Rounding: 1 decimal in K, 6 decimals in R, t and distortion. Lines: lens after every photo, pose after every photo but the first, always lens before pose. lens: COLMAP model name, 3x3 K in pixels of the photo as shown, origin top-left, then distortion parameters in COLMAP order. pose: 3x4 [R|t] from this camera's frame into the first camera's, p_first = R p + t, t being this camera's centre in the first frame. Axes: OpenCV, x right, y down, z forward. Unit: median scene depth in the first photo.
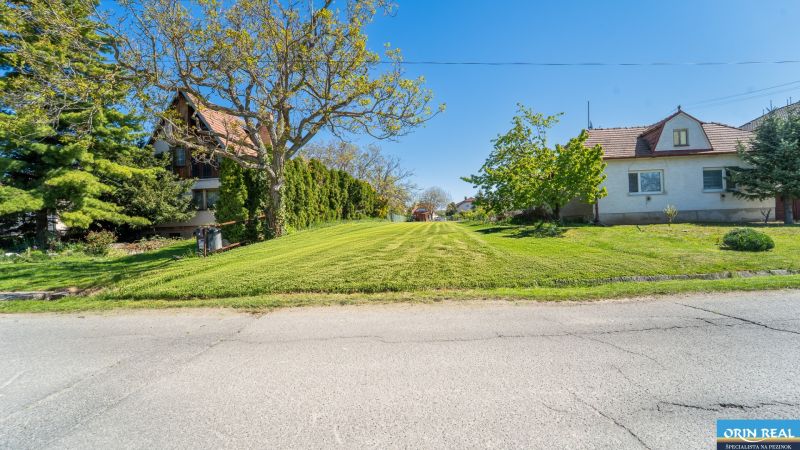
lens RADIAL K [[314.1, 0, 400.0], [0, 314.1, 225.0], [0, 0, 1]] dist [-0.017819, -0.000051]
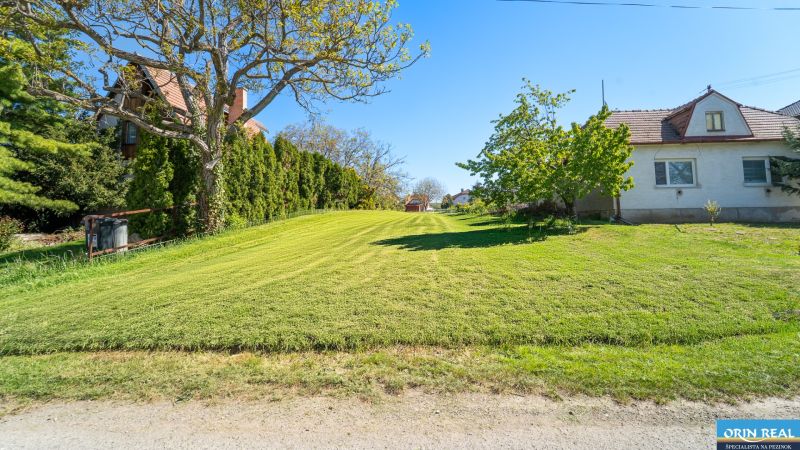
lens RADIAL K [[332.7, 0, 396.5], [0, 332.7, 194.0], [0, 0, 1]] dist [-0.017833, 0.000066]
pose [[0.999729, 0.021043, 0.009951, 0.030000], [-0.020293, 0.997326, -0.070208, -0.003042], [-0.011402, 0.069987, 0.997483, 0.128056]]
